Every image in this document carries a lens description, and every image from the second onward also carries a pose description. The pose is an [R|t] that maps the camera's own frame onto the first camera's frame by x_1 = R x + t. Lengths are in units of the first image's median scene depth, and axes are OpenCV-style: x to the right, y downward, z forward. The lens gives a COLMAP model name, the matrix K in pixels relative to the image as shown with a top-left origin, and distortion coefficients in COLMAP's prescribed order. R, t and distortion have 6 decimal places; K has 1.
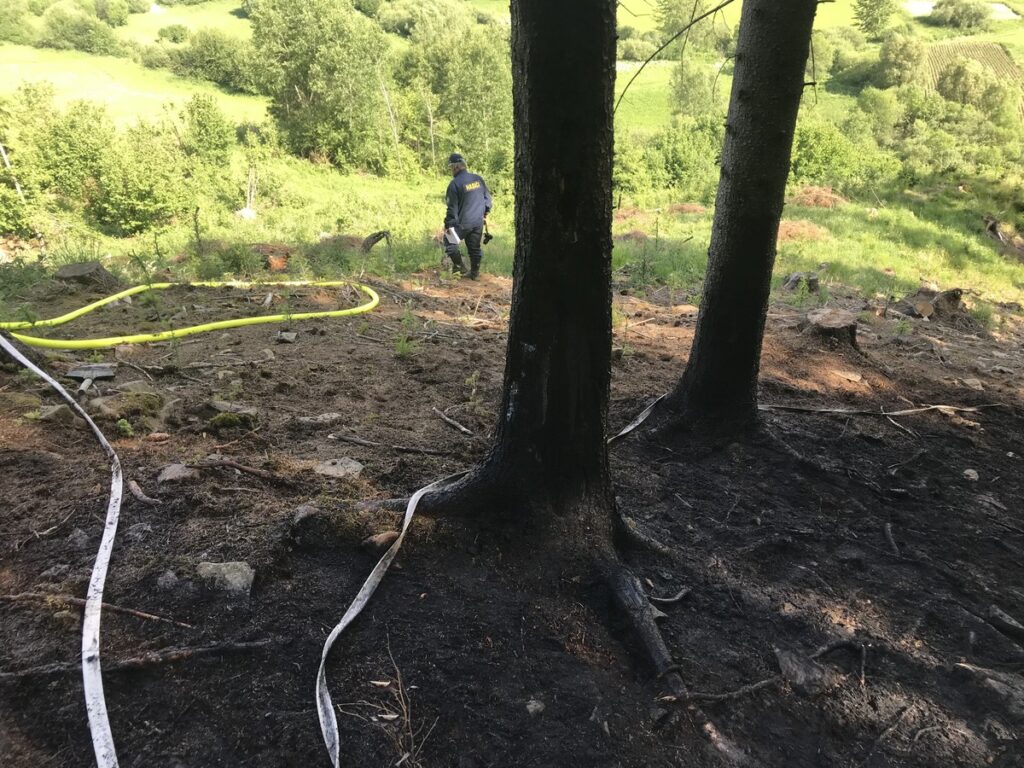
lens RADIAL K [[843.6, 0, 512.0], [0, 843.6, 384.0], [0, 0, 1]] dist [0.004708, 0.006572]
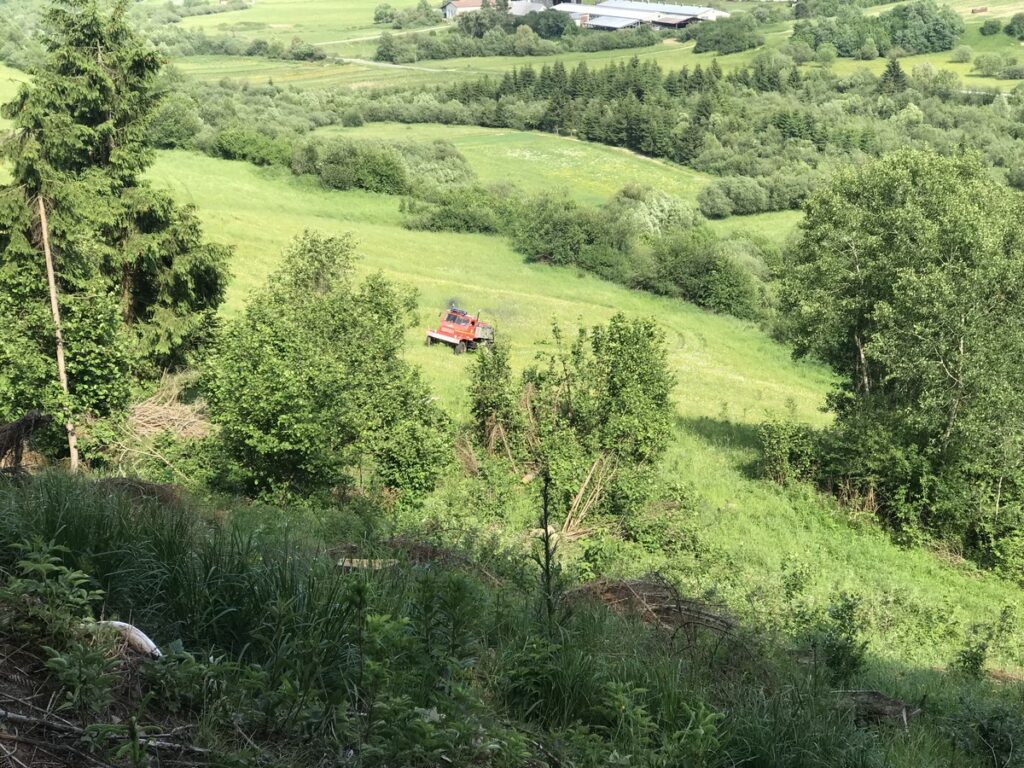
lens RADIAL K [[1671.5, 0, 512.0], [0, 1671.5, 384.0], [0, 0, 1]] dist [-0.014391, 0.969046]
pose [[0.804637, 0.155068, -0.573161, 0.147403], [-0.353716, 0.900504, -0.252938, -0.033753], [0.476911, 0.406260, 0.779429, 0.211264]]
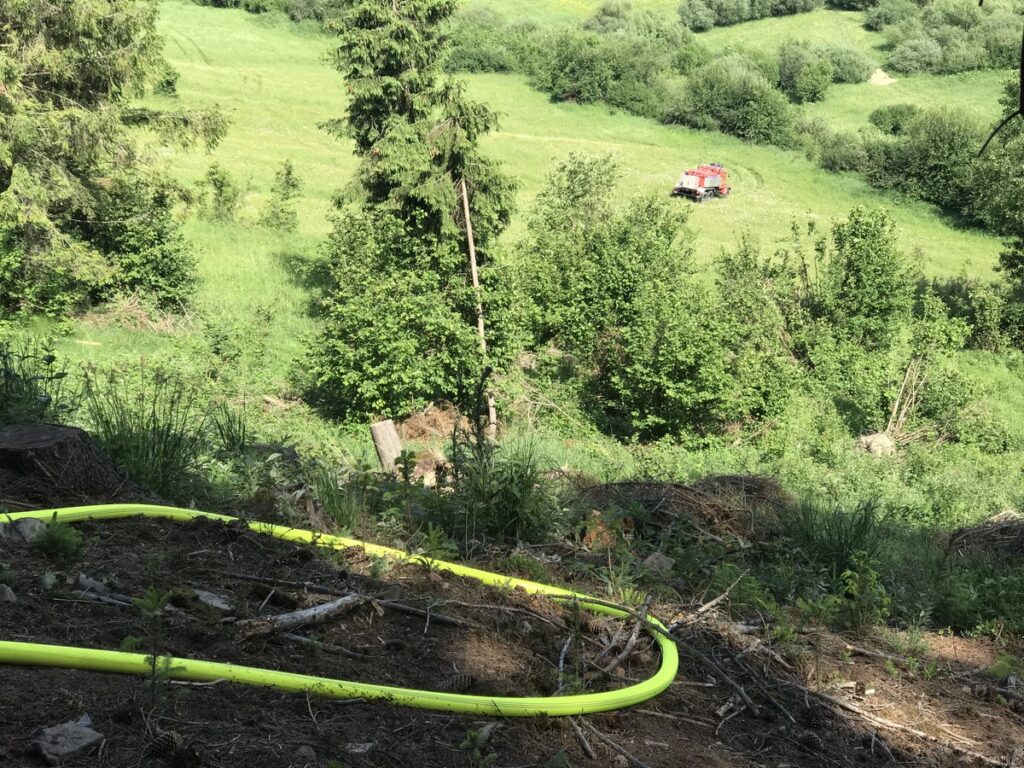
lens RADIAL K [[1671.5, 0, 512.0], [0, 1671.5, 384.0], [0, 0, 1]] dist [-0.014391, 0.969046]
pose [[0.831026, 0.160009, -0.532723, 0.017741], [-0.284487, 0.945256, -0.159870, -0.014961], [0.477979, 0.284409, 0.831052, 0.064952]]
